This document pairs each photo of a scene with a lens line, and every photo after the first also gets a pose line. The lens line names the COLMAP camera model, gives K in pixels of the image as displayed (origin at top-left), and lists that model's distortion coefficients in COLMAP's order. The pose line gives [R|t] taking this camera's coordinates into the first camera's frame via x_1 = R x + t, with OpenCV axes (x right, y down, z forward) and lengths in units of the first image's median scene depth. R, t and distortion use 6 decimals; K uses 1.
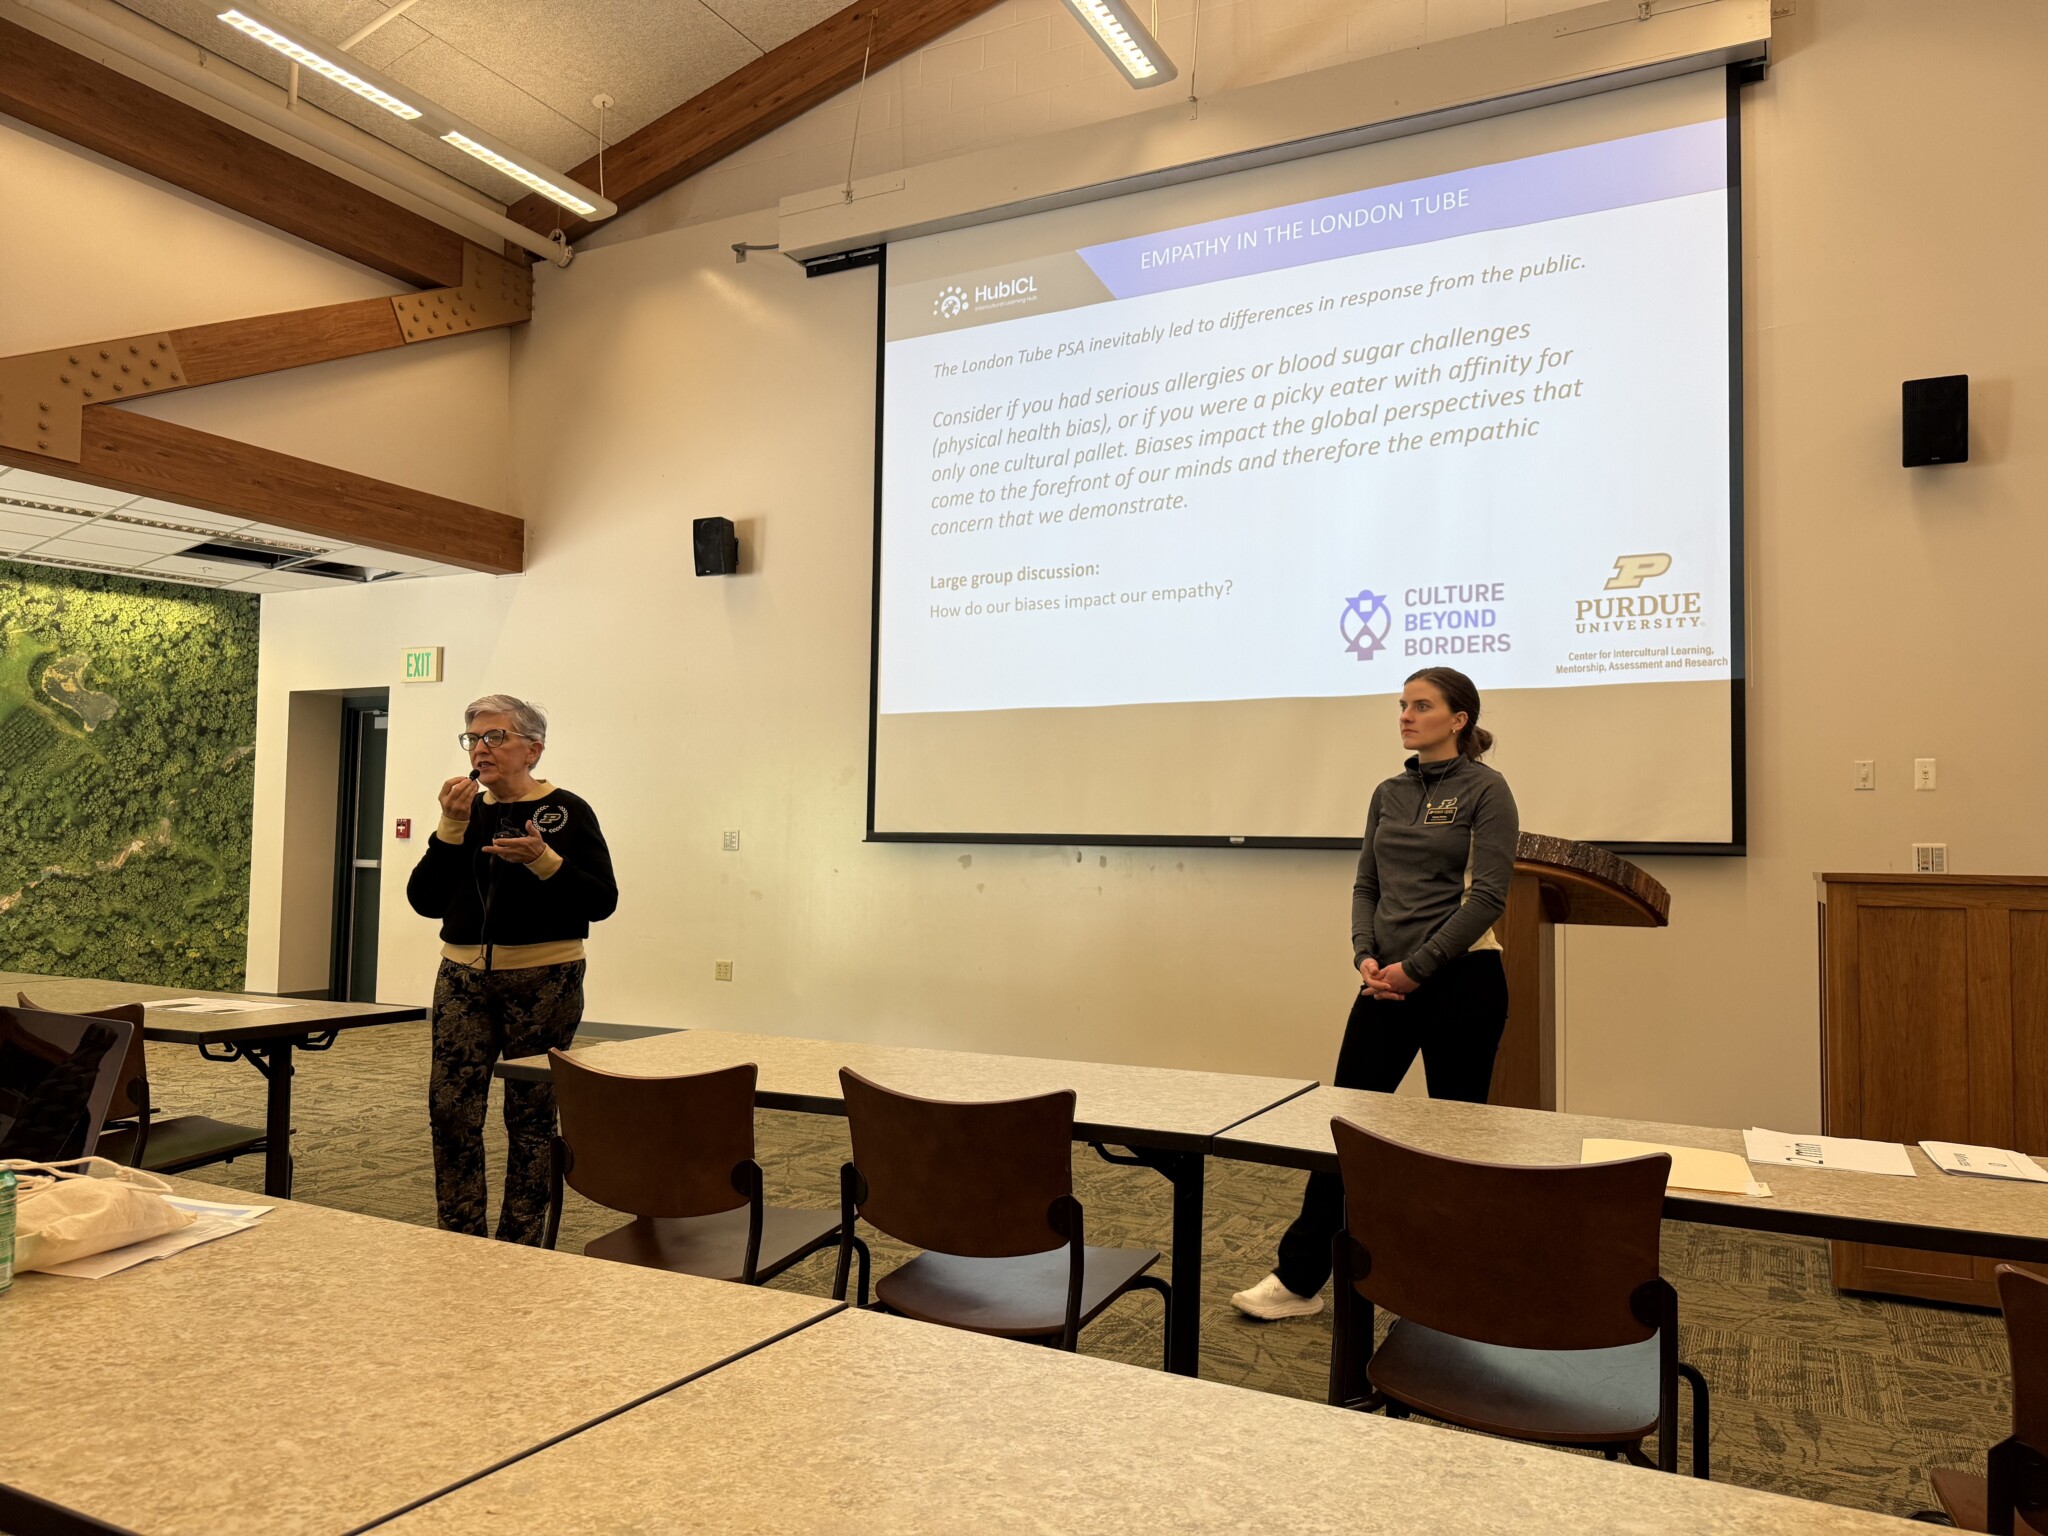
lens RADIAL K [[1442.1, 0, 1024.0], [0, 1442.1, 768.0], [0, 0, 1]] dist [-0.001148, 0.001799]
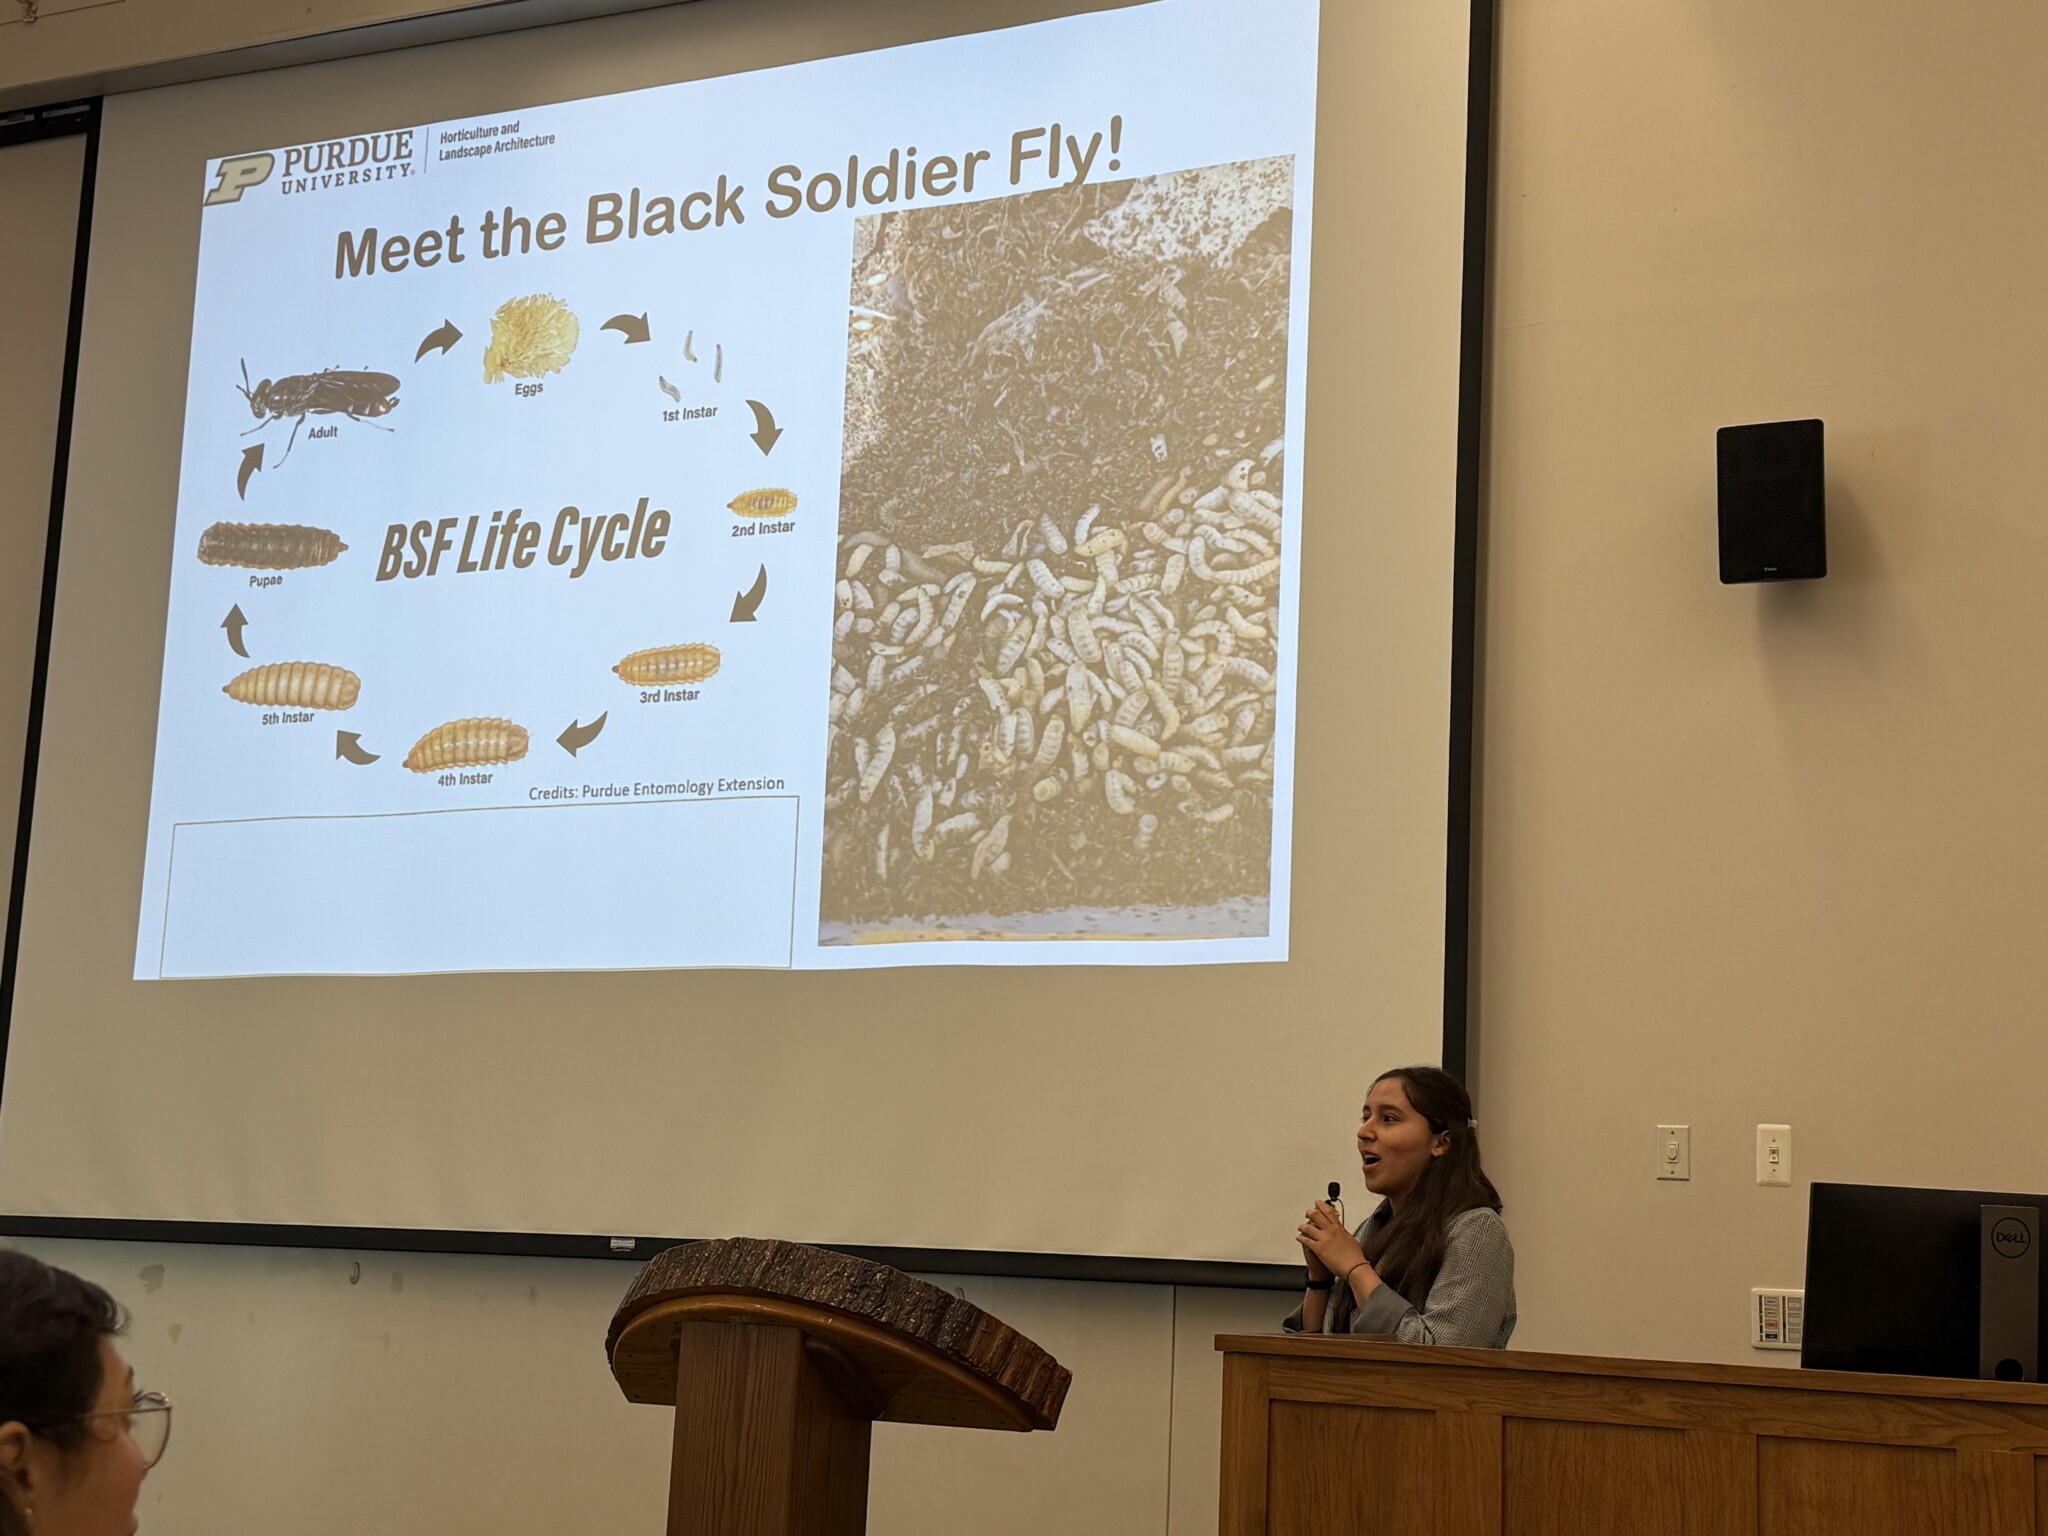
lens RADIAL K [[2828.7, 0, 1024.0], [0, 2828.7, 768.0], [0, 0, 1]] dist [0.138399, 0.005093]
pose [[0.999245, 0.029299, 0.025524, 0.406026], [-0.026262, 0.993344, -0.112149, -0.014855], [-0.028640, 0.111394, 0.993364, -0.070188]]
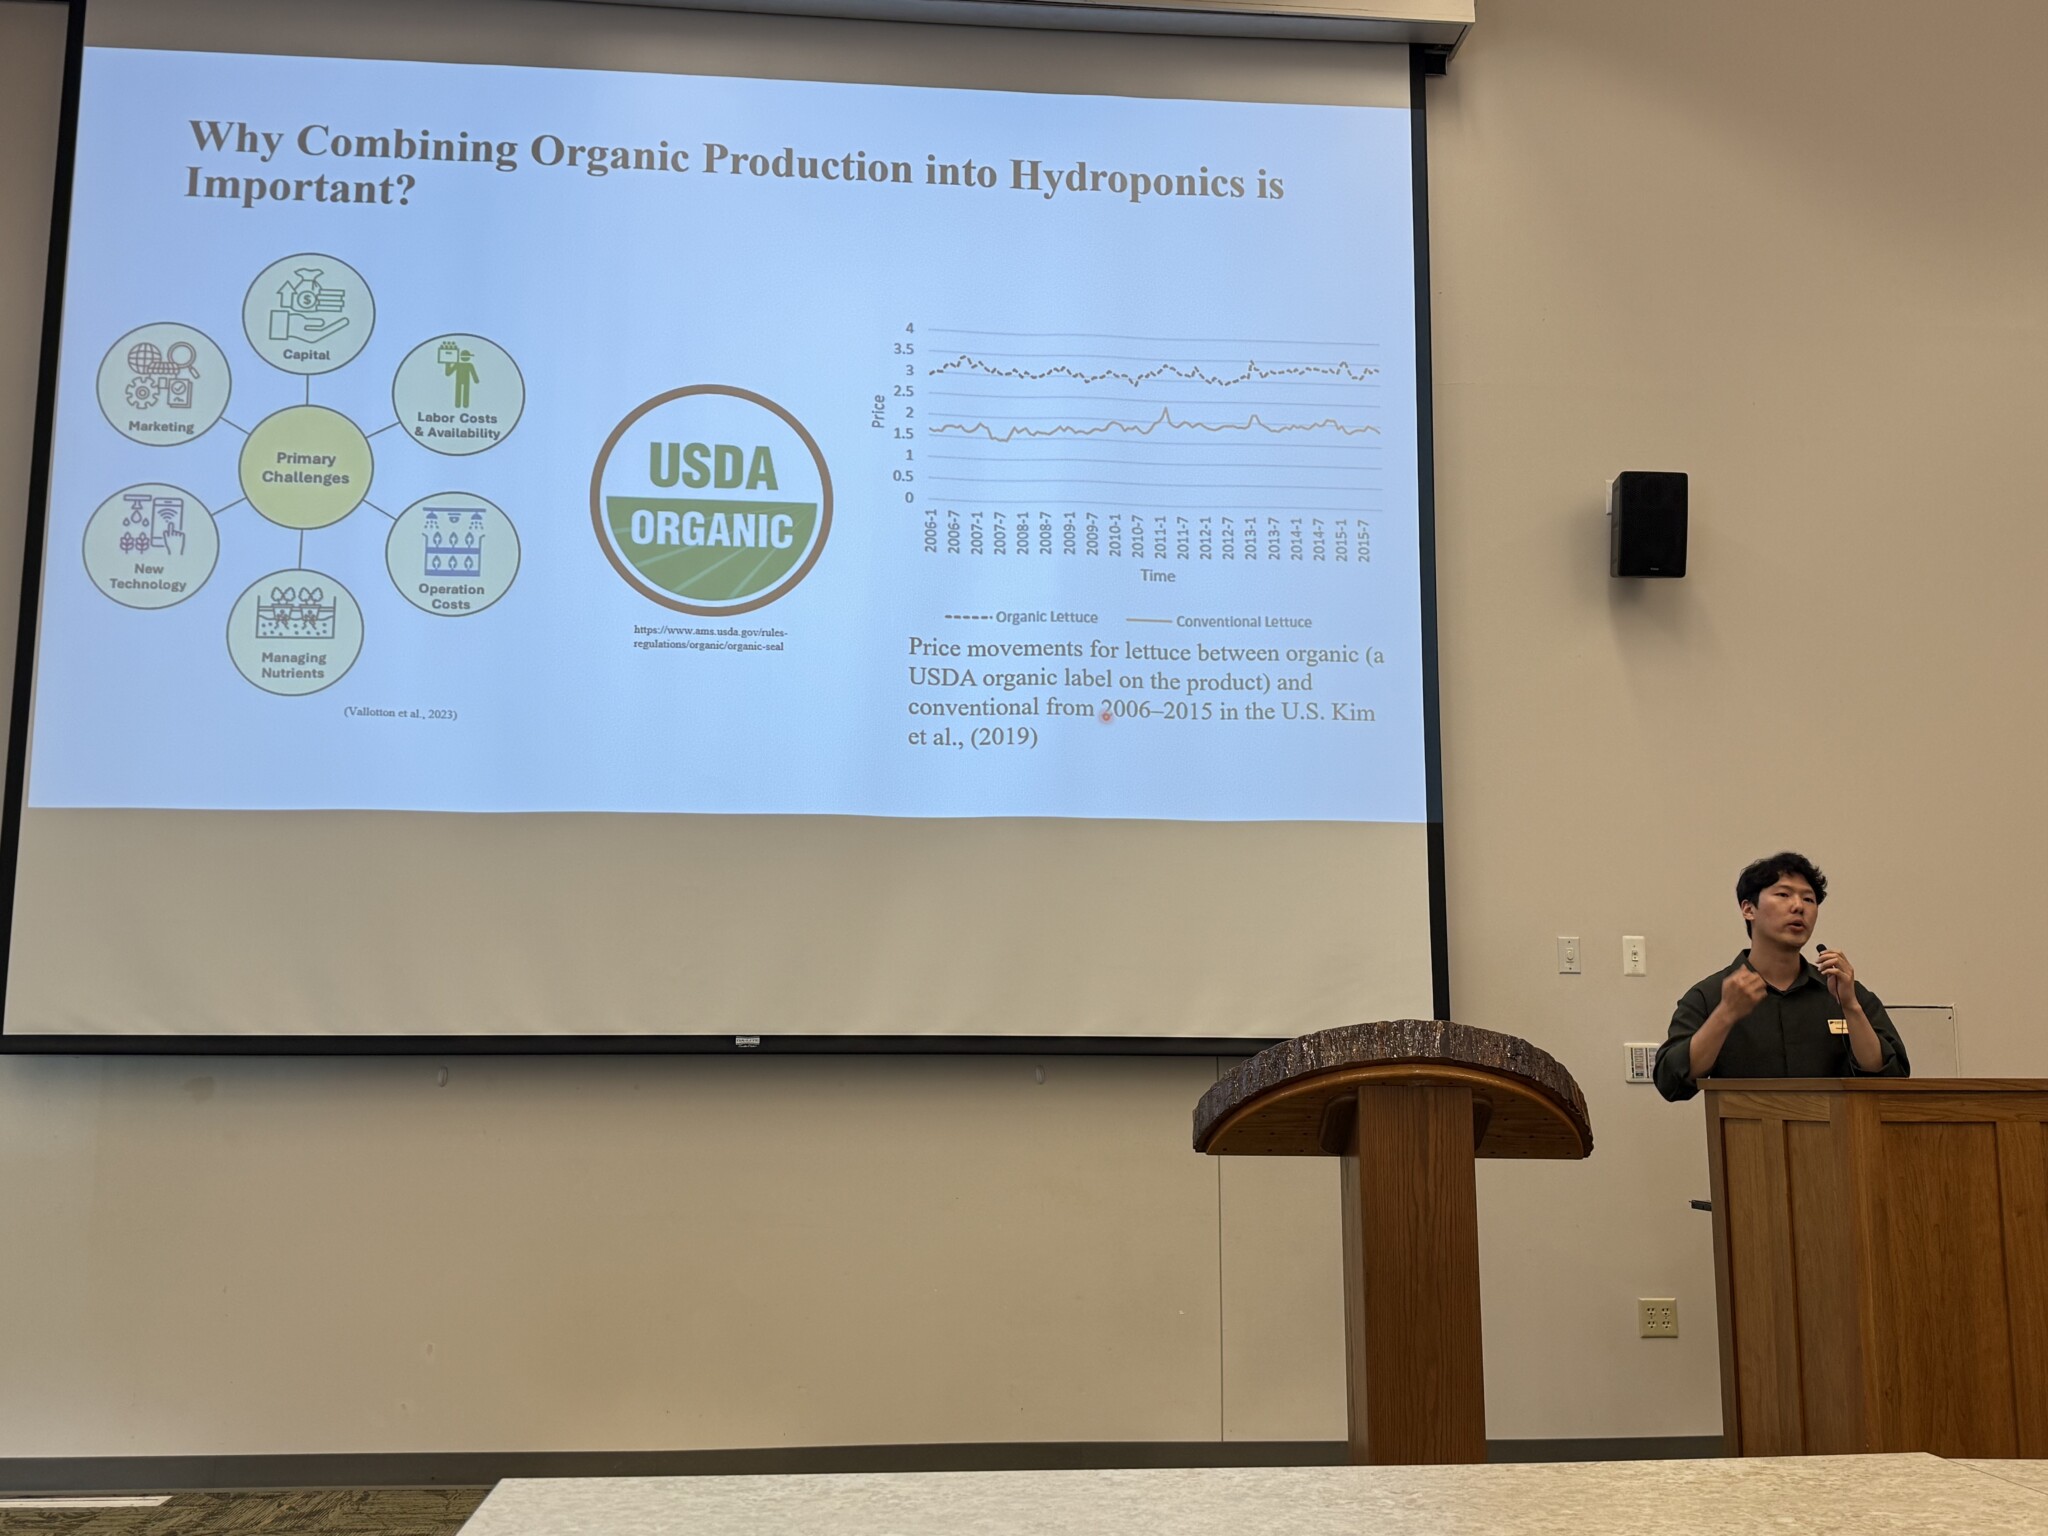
lens RADIAL K [[1993.4, 0, 1024.0], [0, 1993.4, 768.0], [0, 0, 1]] dist [0.120456, -0.158153]
pose [[0.839209, 0.069942, 0.539292, -0.349091], [-0.020269, 0.995029, -0.097506, 0.021237], [-0.543431, 0.070897, 0.836455, 0.303639]]
